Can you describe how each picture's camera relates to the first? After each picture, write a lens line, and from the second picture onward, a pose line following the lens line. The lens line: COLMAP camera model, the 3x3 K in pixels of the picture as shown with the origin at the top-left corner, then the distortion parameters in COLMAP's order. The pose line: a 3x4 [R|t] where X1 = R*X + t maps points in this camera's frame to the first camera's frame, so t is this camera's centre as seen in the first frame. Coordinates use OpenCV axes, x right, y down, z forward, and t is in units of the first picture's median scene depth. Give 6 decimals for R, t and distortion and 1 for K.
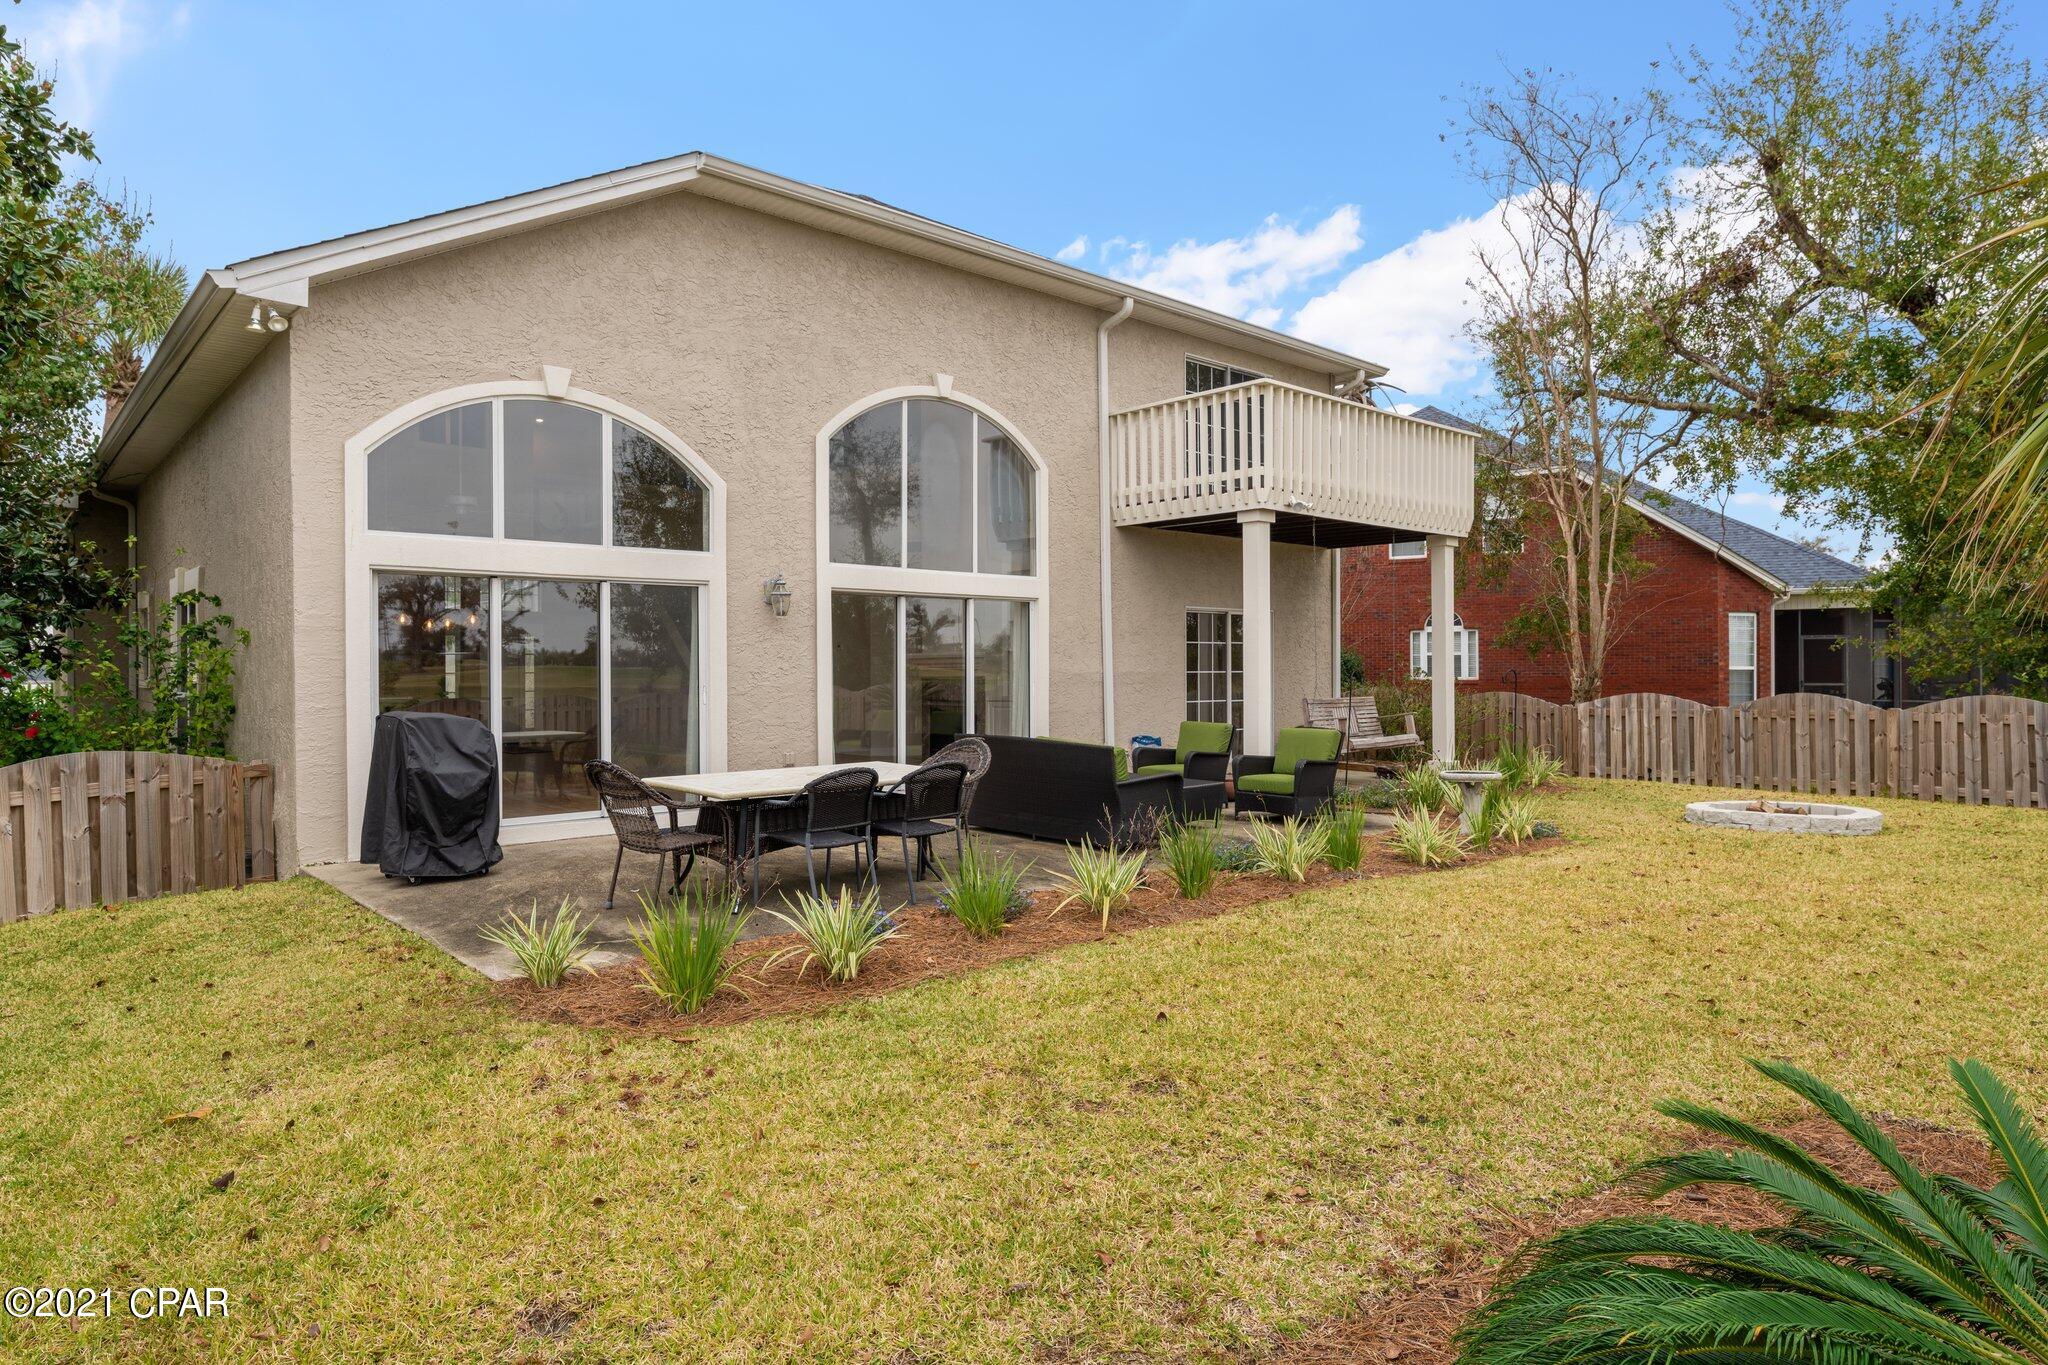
lens RADIAL K [[1200.1, 0, 1015.0], [0, 1200.1, 685.6], [0, 0, 1]] dist [0.008755, -0.002301]
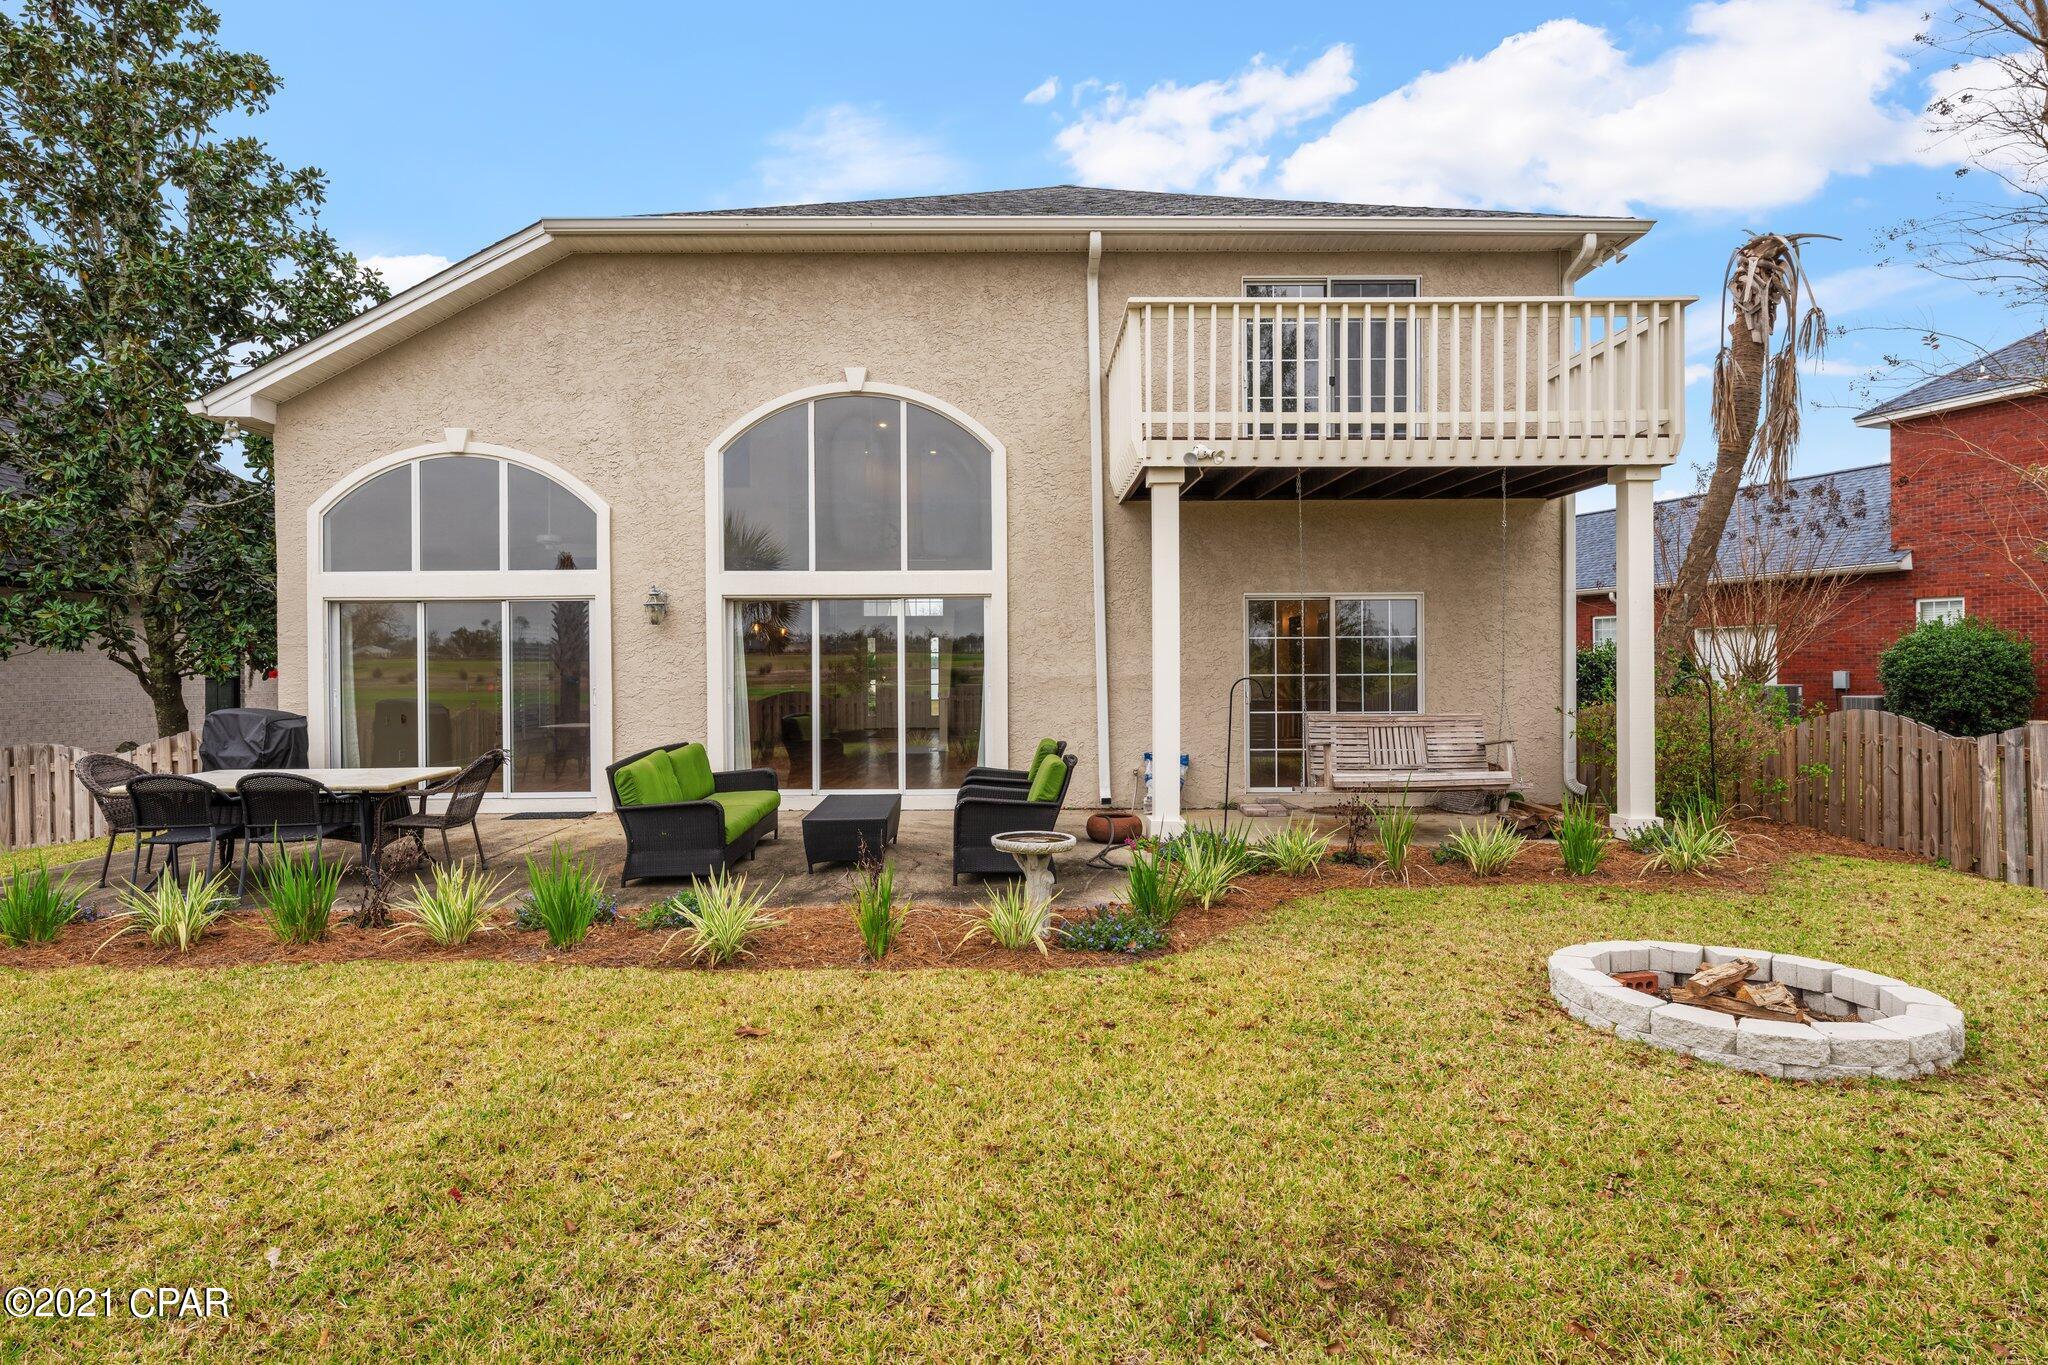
lens RADIAL K [[1070.1, 0, 1018.2], [0, 1070.1, 690.3], [0, 0, 1]] dist [0.006785, 0.001181]
pose [[0.748309, 0.017601, -0.663117, 0.657679], [-0.006392, 0.999793, 0.019324, -0.018090], [0.663320, -0.010222, 0.748266, 0.469524]]
